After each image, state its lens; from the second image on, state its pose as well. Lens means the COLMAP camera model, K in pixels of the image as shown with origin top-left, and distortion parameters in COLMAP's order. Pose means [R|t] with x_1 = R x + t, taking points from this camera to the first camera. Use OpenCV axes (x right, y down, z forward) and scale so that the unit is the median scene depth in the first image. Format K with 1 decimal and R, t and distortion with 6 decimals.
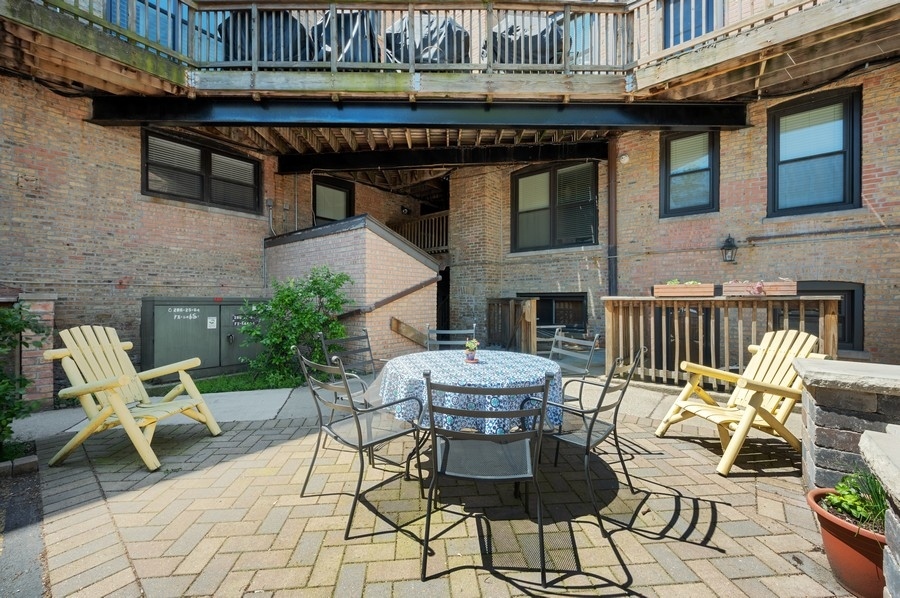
lens RADIAL K [[352.9, 0, 451.3], [0, 352.9, 300.9], [0, 0, 1]] dist [-0.001119, -0.000149]
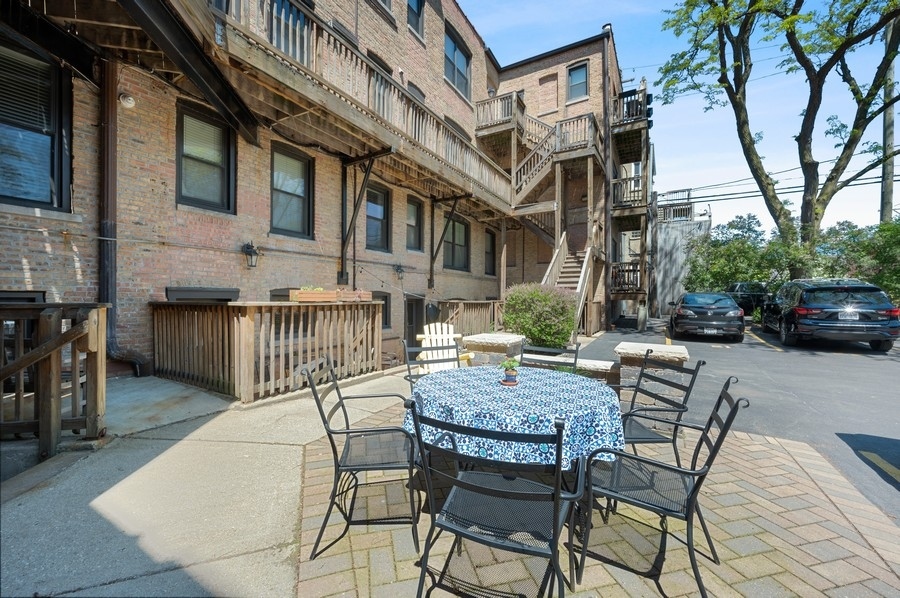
lens RADIAL K [[352.9, 0, 451.3], [0, 352.9, 300.9], [0, 0, 1]] dist [-0.001119, -0.000149]
pose [[-0.144910, -0.006220, 0.989425, -0.330915], [-0.000074, 0.999980, 0.006276, -0.015595], [-0.989445, 0.000836, -0.144908, 0.538636]]
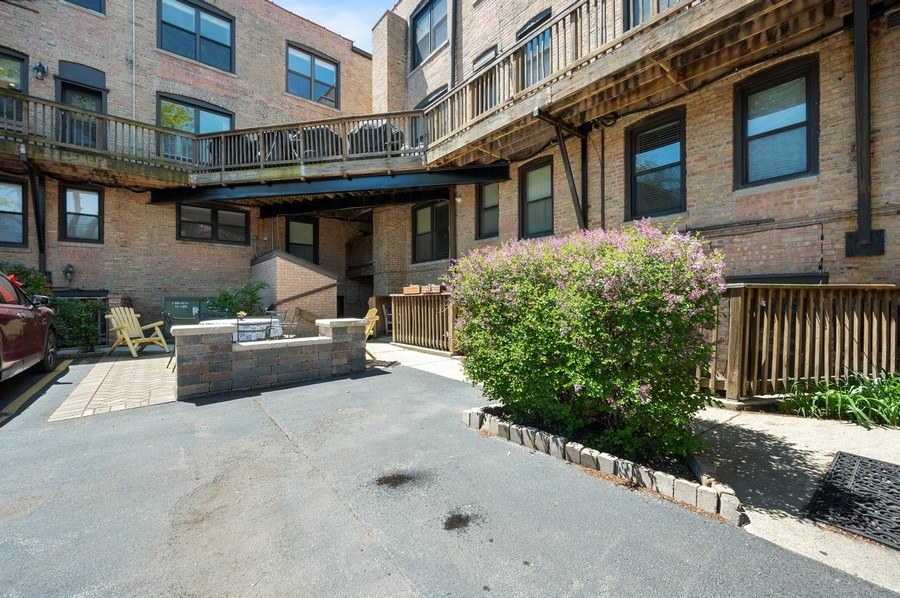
lens RADIAL K [[354.4, 0, 450.0], [0, 354.4, 299.0], [0, 0, 1]] dist [-0.001903, -0.000356]
pose [[0.980636, -0.007061, -0.195712, 0.841882], [0.005472, 0.999948, -0.008662, 0.021392], [0.195763, 0.007424, 0.980623, -0.491836]]
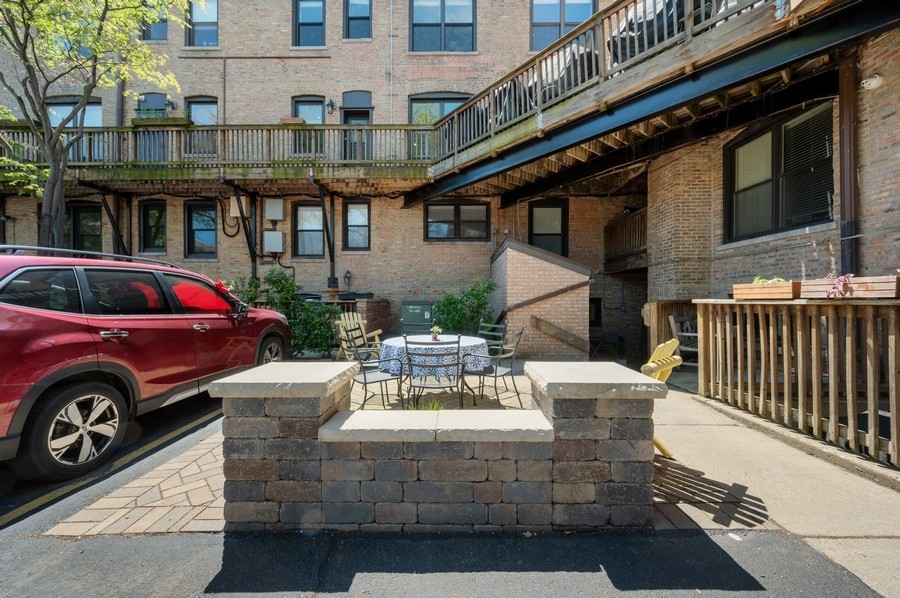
lens RADIAL K [[352.9, 0, 451.3], [0, 352.9, 300.9], [0, 0, 1]] dist [-0.001119, -0.000149]
pose [[0.623864, 0.001308, -0.781532, 0.587983], [-0.004682, 0.999987, -0.002063, -0.003017], [0.781519, 0.004946, 0.623862, 0.013654]]
